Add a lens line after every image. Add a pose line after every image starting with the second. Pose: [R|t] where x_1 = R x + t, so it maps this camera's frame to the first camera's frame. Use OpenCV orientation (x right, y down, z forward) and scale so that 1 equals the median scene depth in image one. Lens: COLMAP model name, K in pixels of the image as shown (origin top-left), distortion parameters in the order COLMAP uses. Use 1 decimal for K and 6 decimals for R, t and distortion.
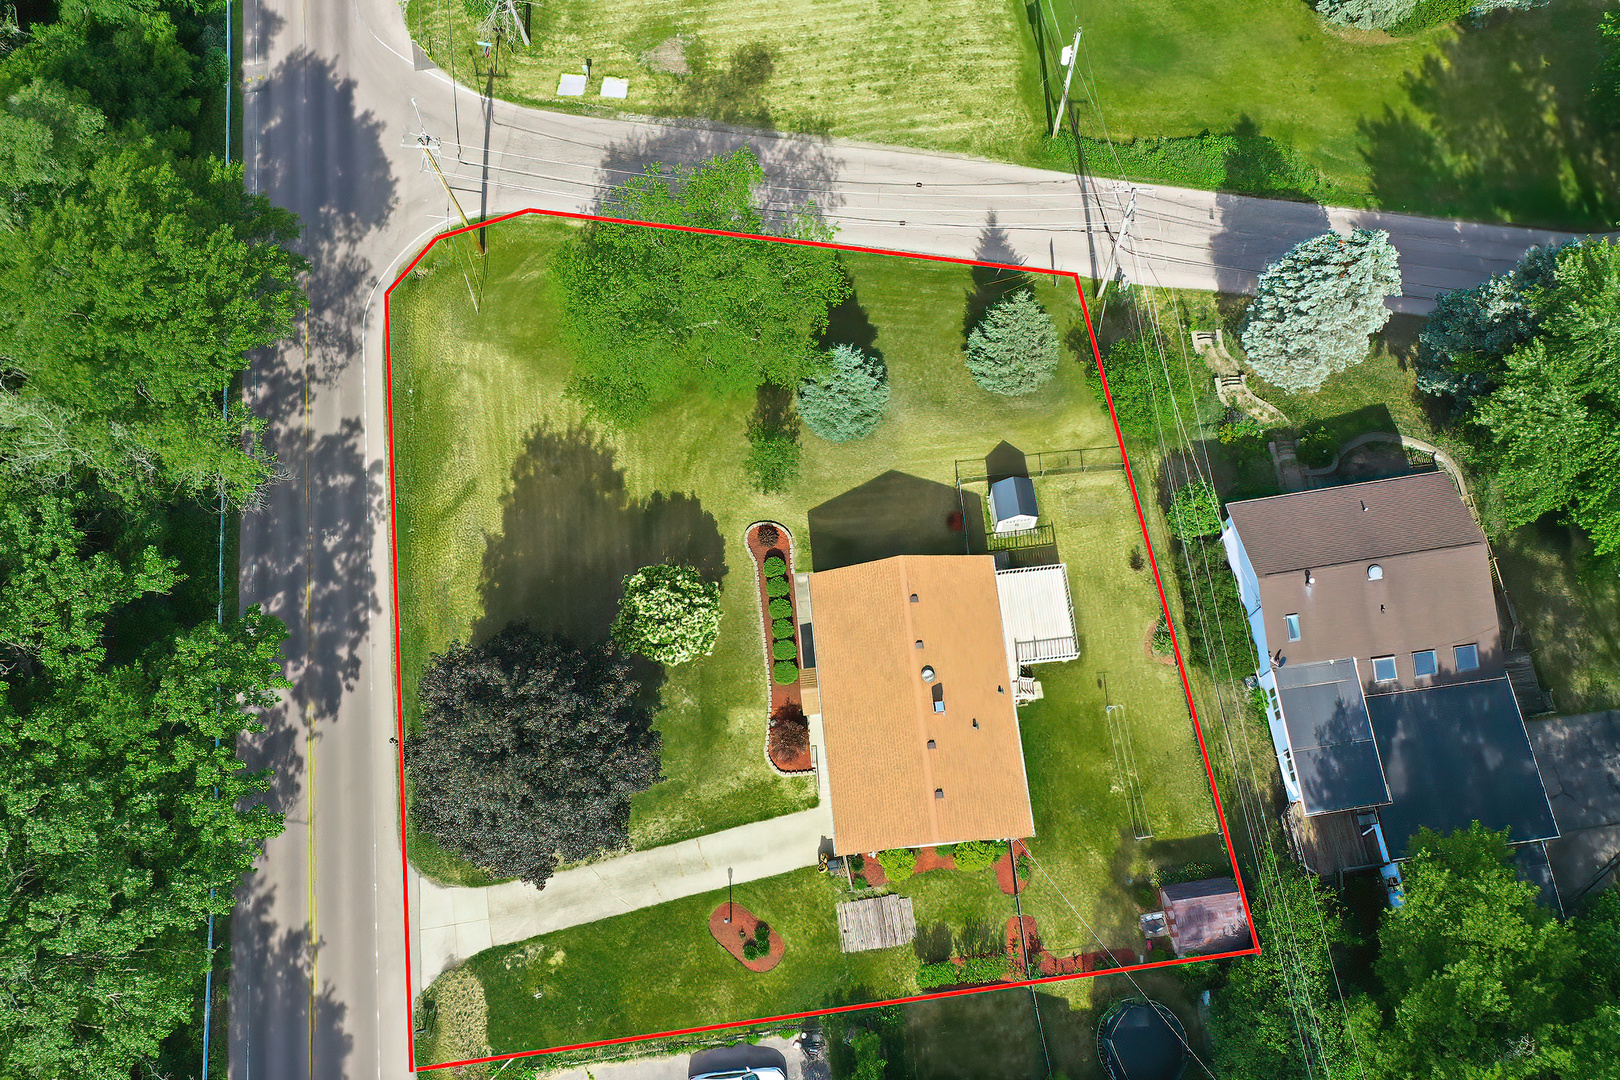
lens RADIAL K [[1283.3, 0, 814.8], [0, 1283.3, 542.1], [0, 0, 1]] dist [0.010481, 0.004015]
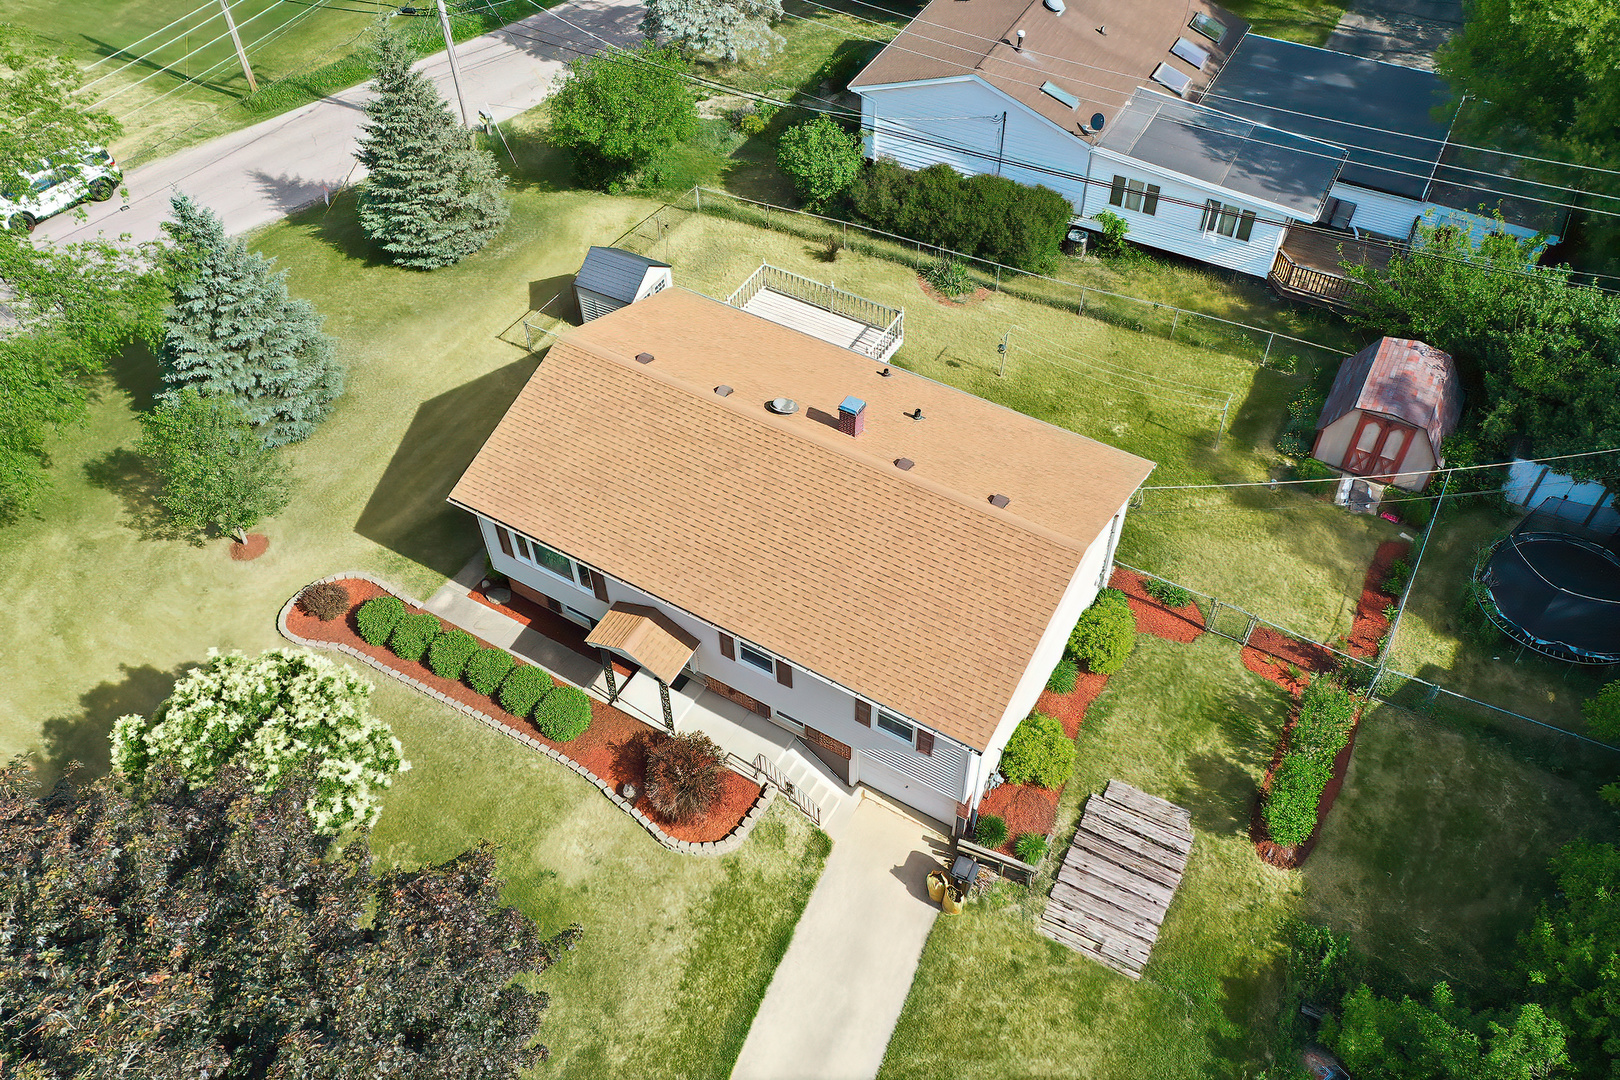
lens RADIAL K [[1283.3, 0, 814.8], [0, 1283.3, 542.1], [0, 0, 1]] dist [0.010481, 0.004015]
pose [[0.592814, -0.582703, 0.555904, -0.187716], [0.761535, 0.630153, -0.151566, 0.200170], [-0.261987, 0.513191, 0.817312, 0.571947]]
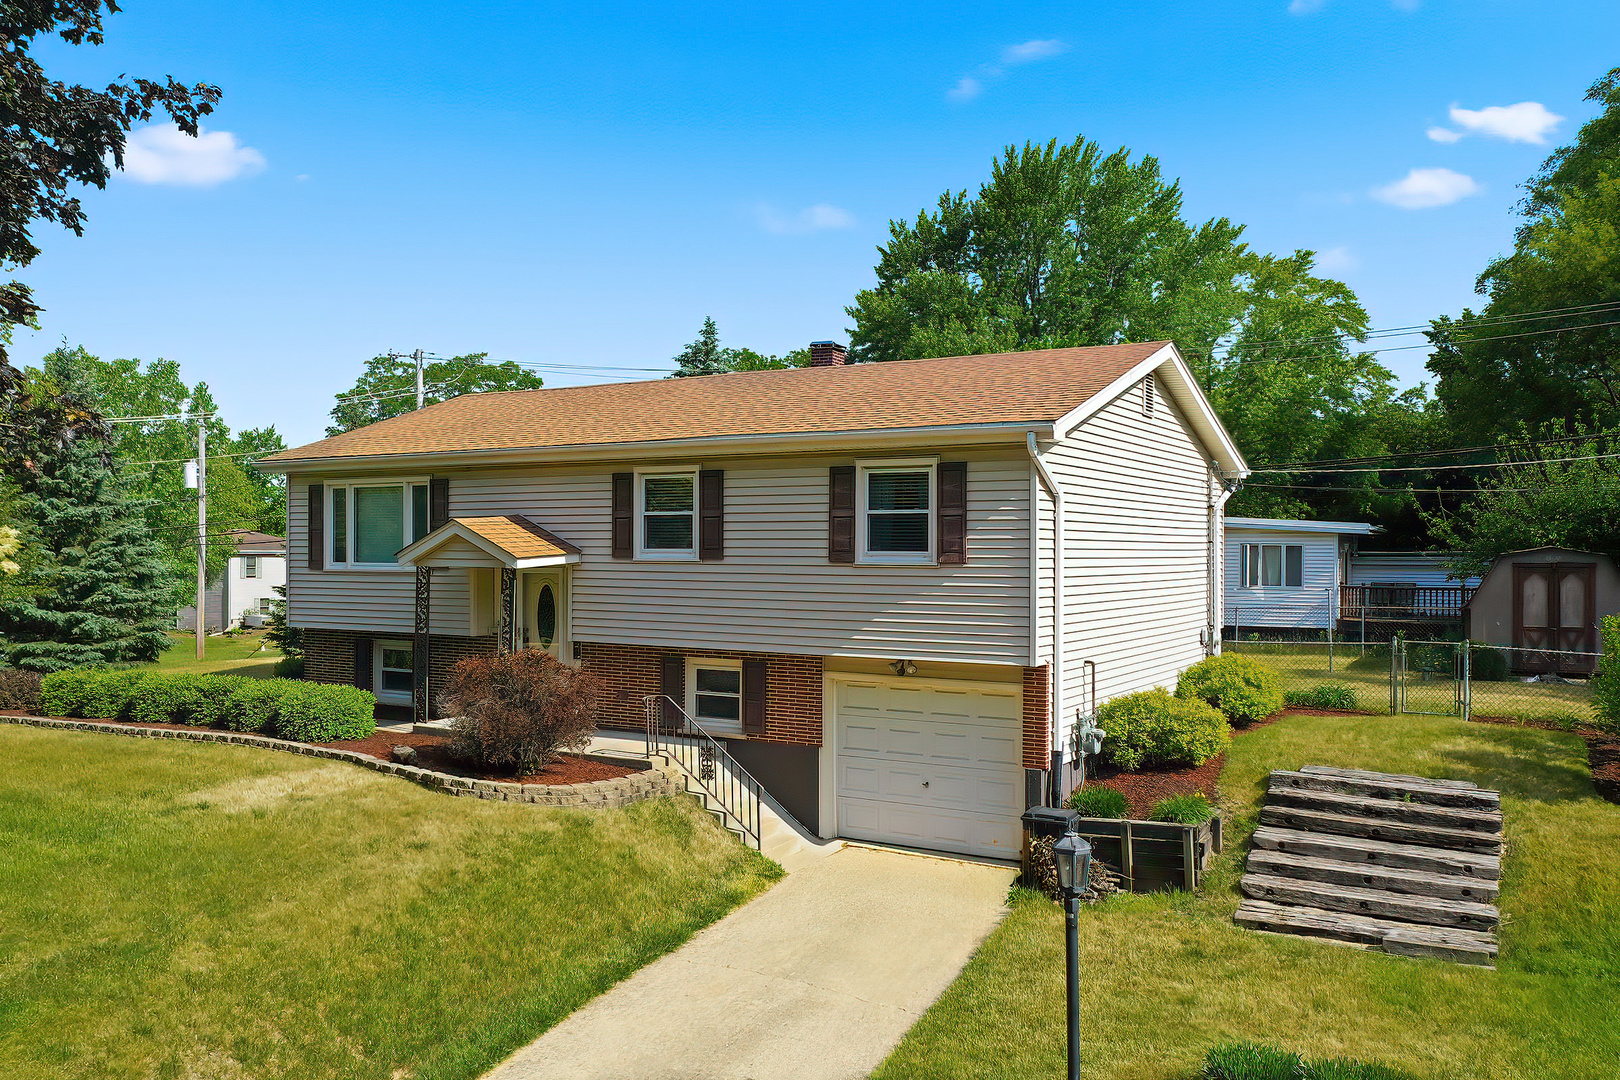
lens RADIAL K [[1283.3, 0, 814.8], [0, 1283.3, 542.1], [0, 0, 1]] dist [0.010481, 0.004015]
pose [[0.594847, 0.045635, 0.802542, -0.176320], [0.754831, 0.311560, -0.577200, 0.317691], [-0.276381, 0.949130, 0.150884, 0.897254]]
